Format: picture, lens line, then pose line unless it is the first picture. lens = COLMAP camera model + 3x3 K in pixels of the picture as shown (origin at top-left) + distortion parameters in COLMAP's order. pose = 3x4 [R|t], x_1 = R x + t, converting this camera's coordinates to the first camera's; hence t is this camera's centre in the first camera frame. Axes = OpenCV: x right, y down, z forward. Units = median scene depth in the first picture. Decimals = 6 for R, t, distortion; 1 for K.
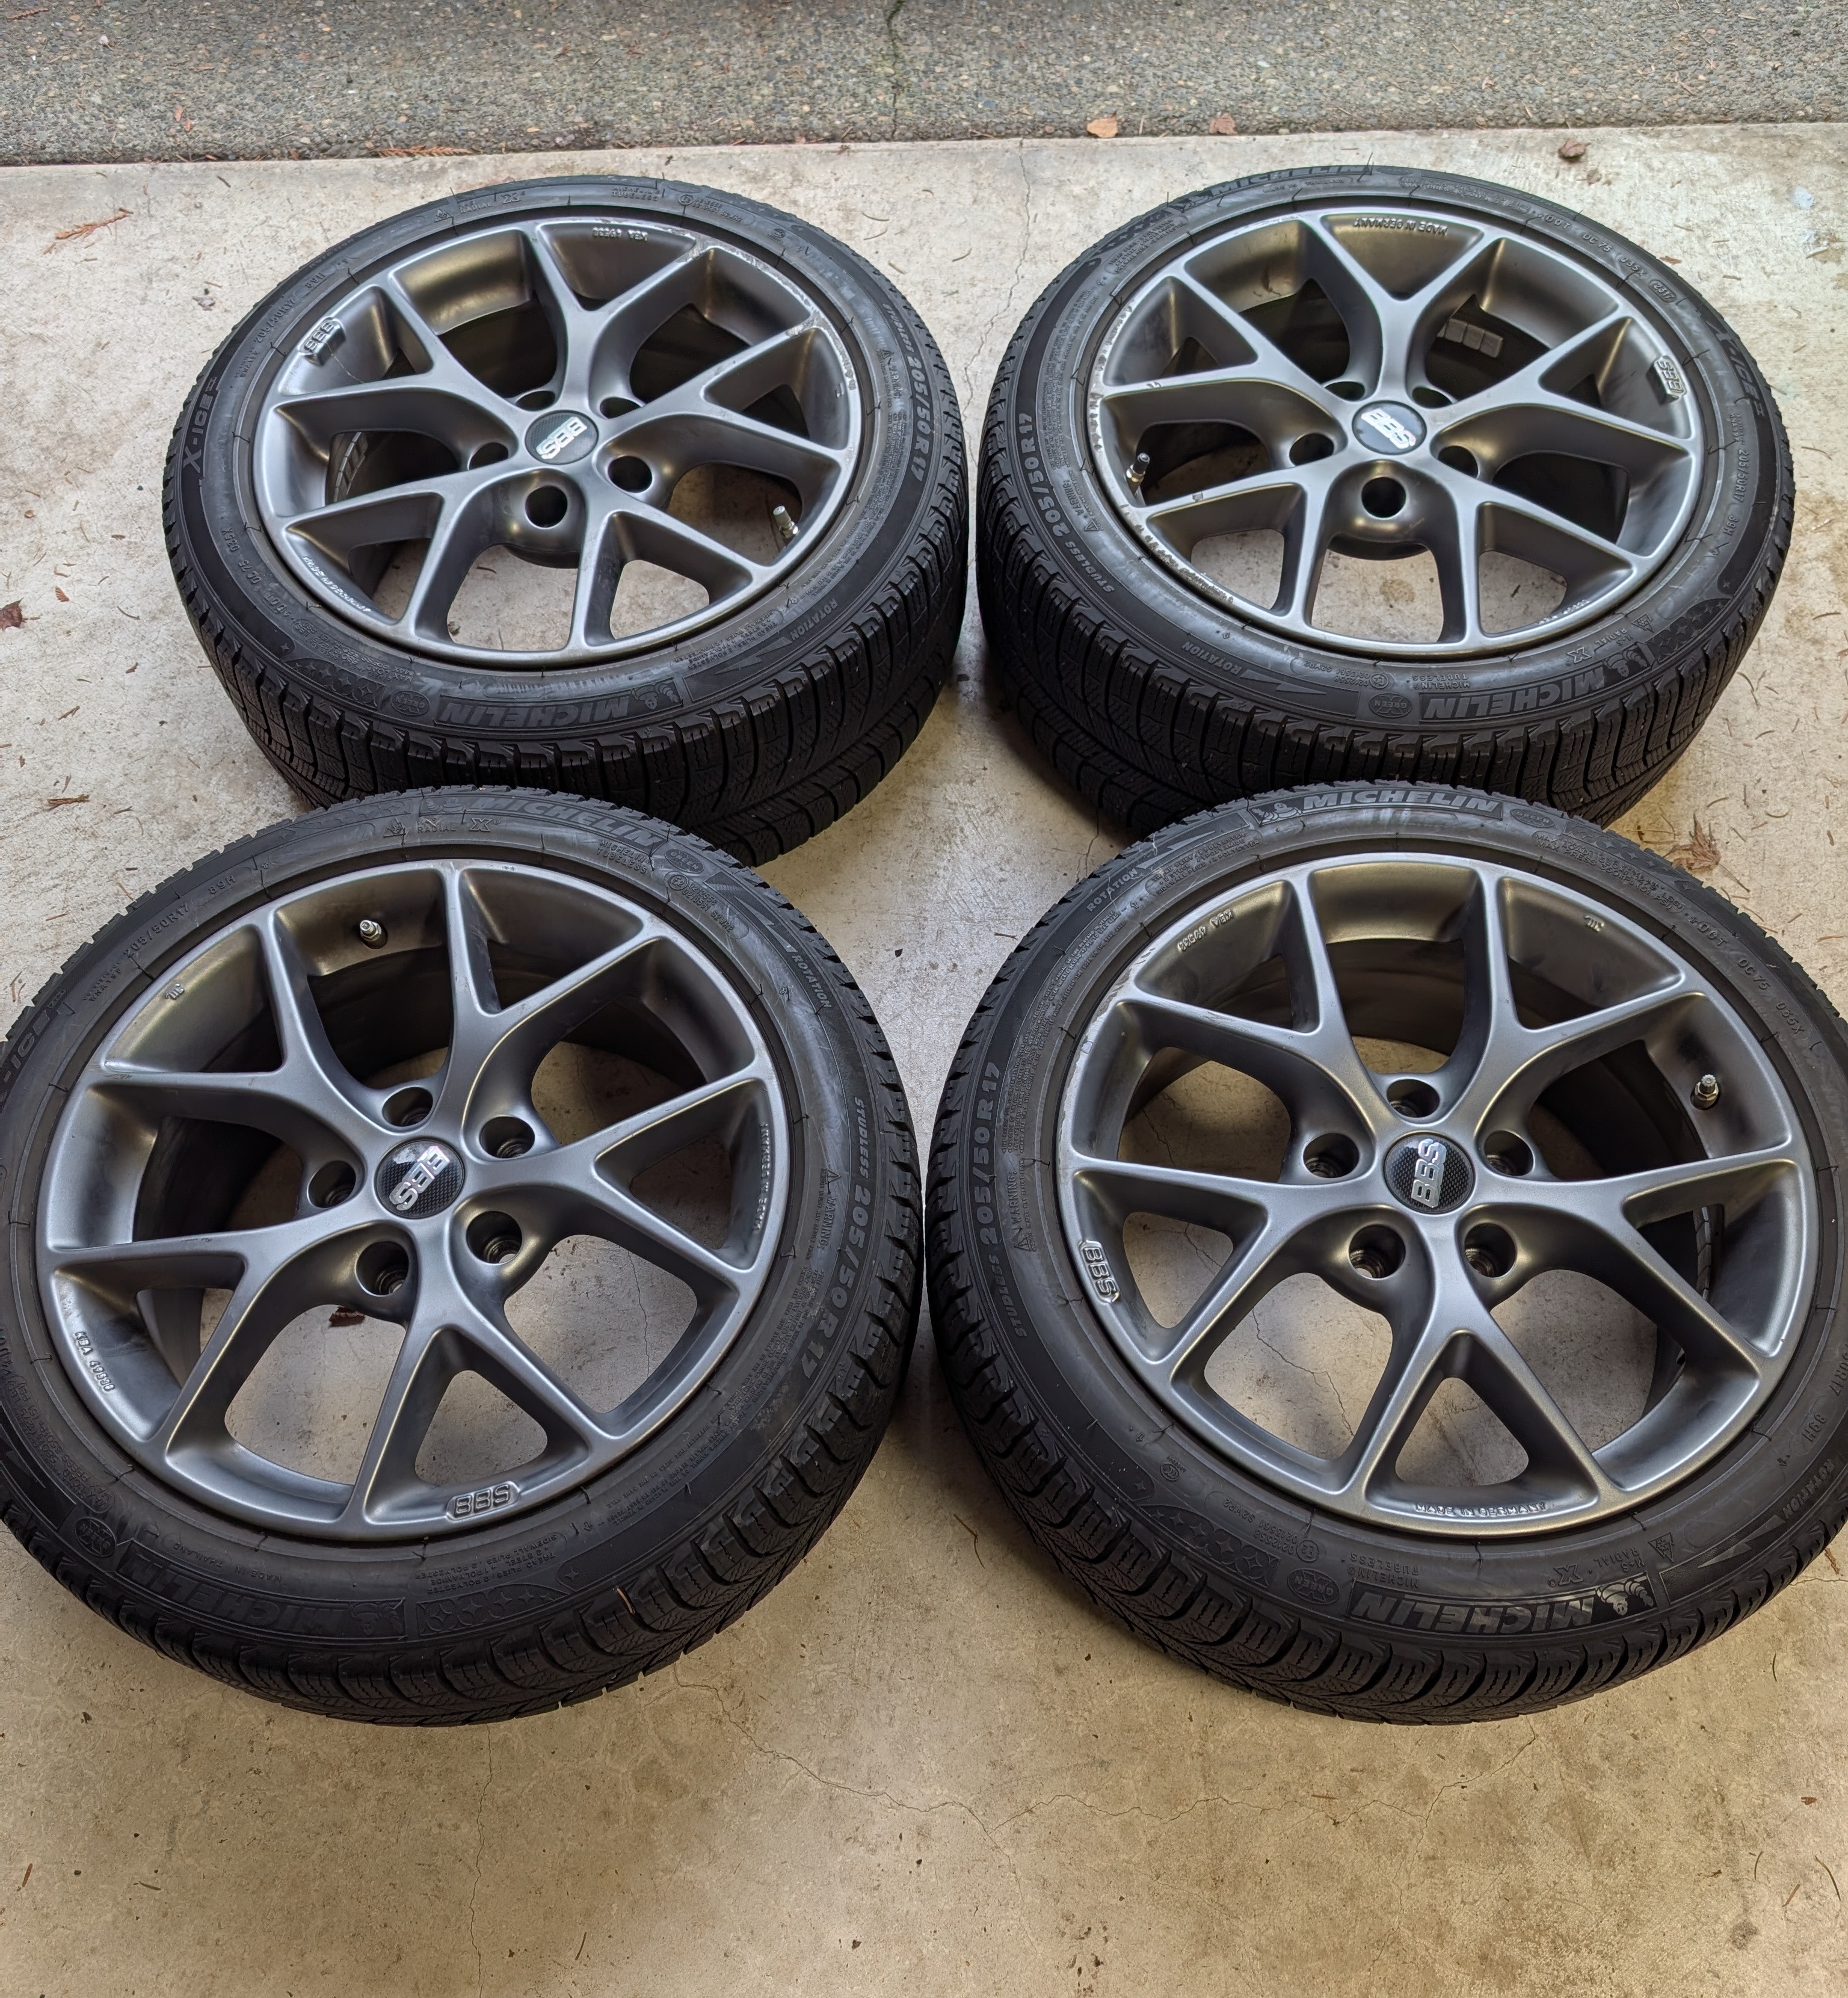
lens RADIAL K [[2103.5, 0, 924.0], [0, 2103.5, 999.0], [0, 0, 1]] dist [0.060934, -0.002096]
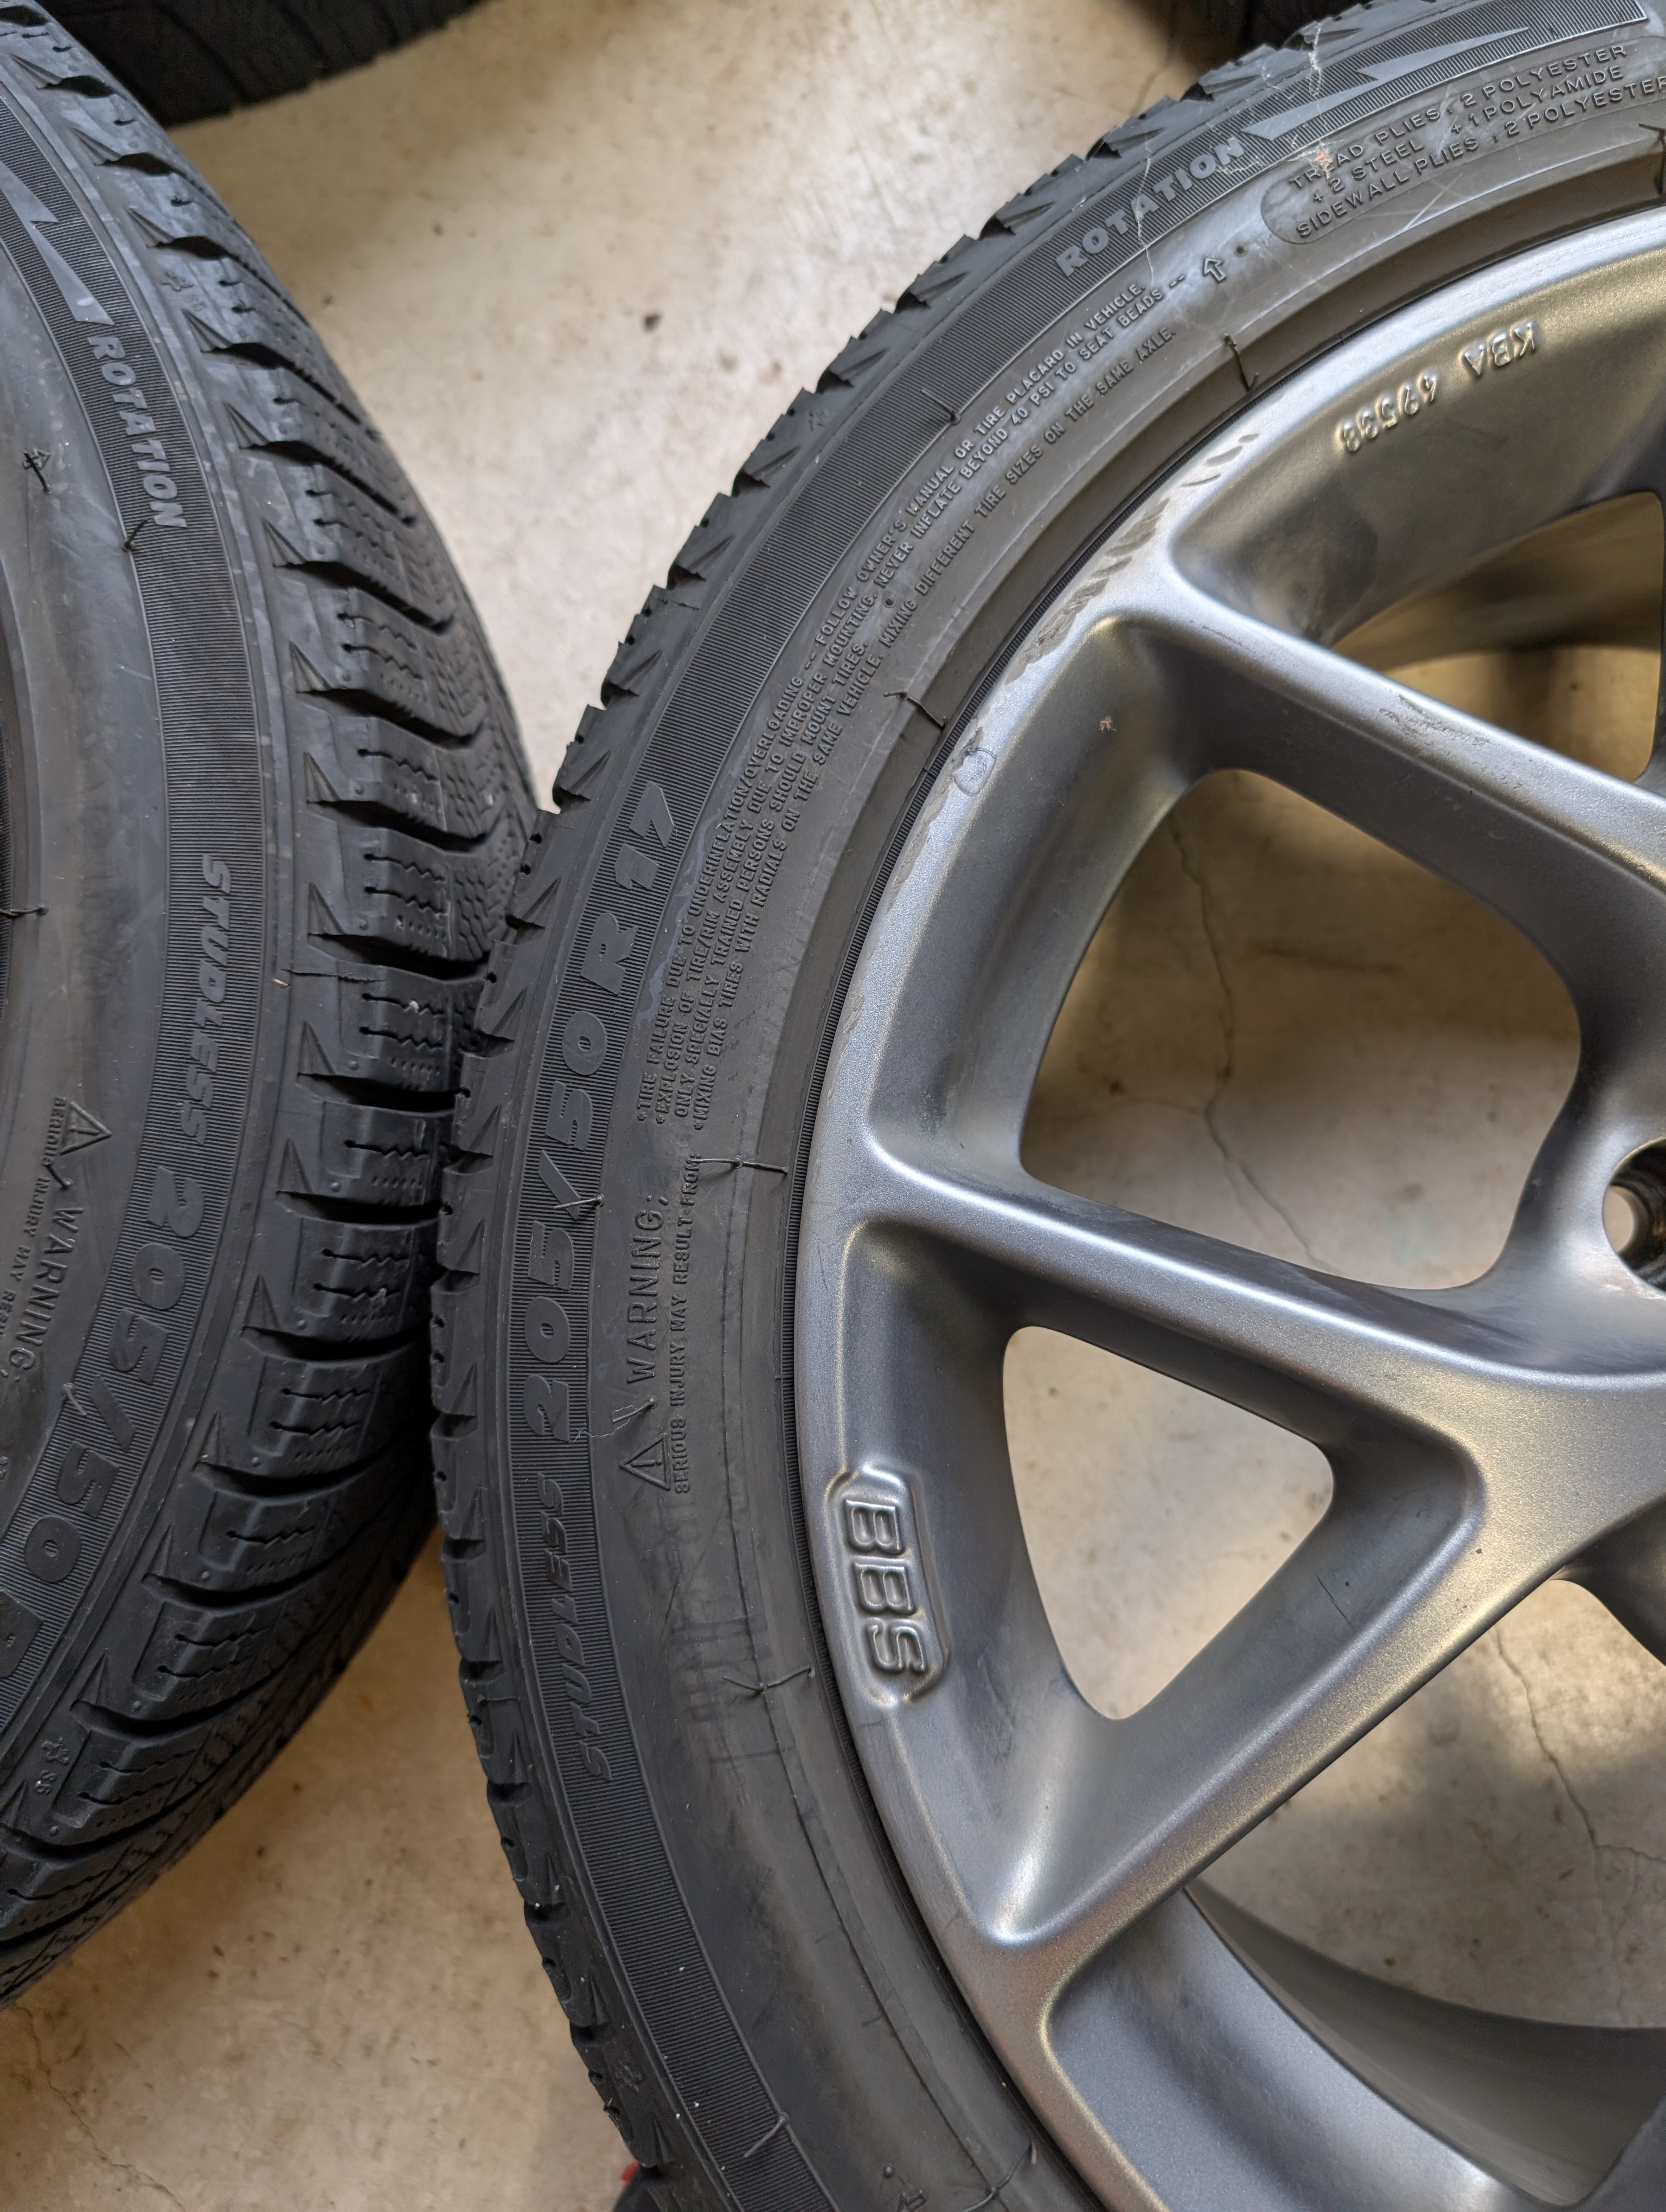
lens RADIAL K [[1903.2, 0, 845.2], [0, 1903.2, 1102.6], [0, 0, 1]] dist [-0.005944, -0.017554]
pose [[0.991894, 0.120050, -0.041632, 0.073745], [-0.094610, 0.916494, 0.388700, -0.036089], [0.084819, -0.381611, 0.920423, 0.706221]]
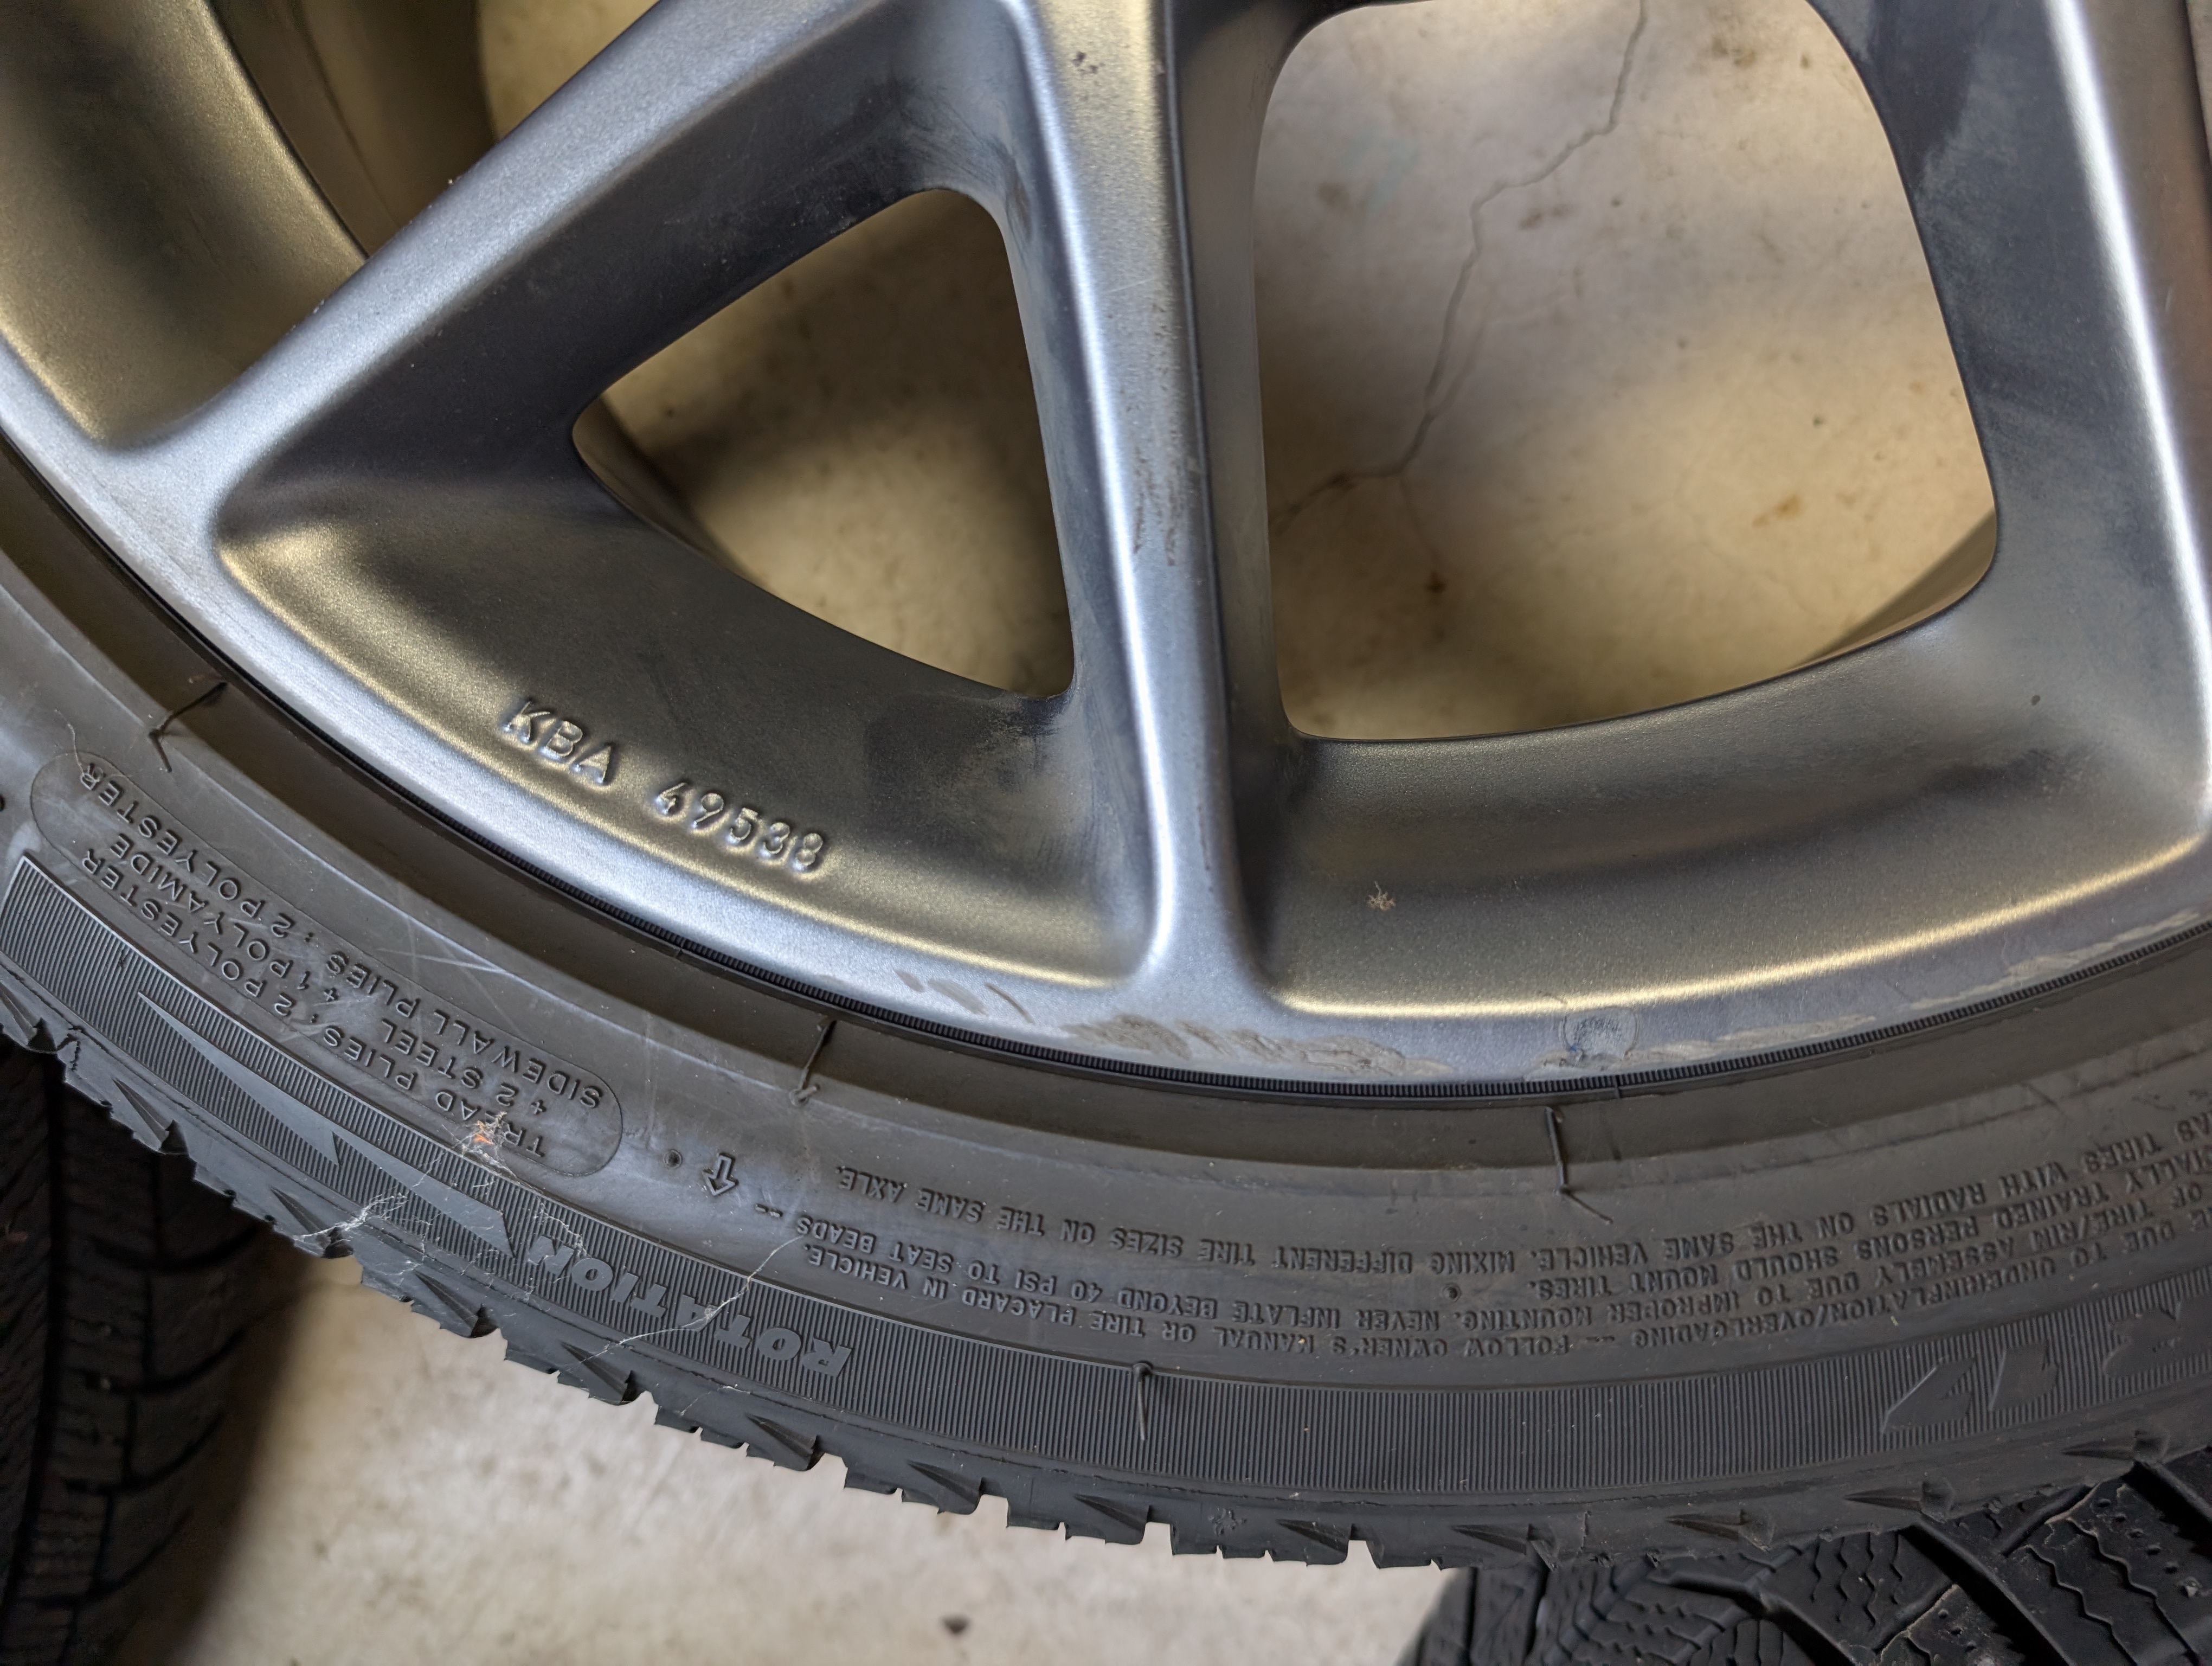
lens RADIAL K [[1919.2, 0, 1106.0], [0, 1919.2, 833.0], [0, 0, 1]] dist [-0.045408, 0.012392]
pose [[-0.480880, -0.876385, -0.026533, 0.115364], [0.813615, -0.457307, 0.359028, -0.064569], [-0.326780, 0.151061, 0.932950, 0.823358]]
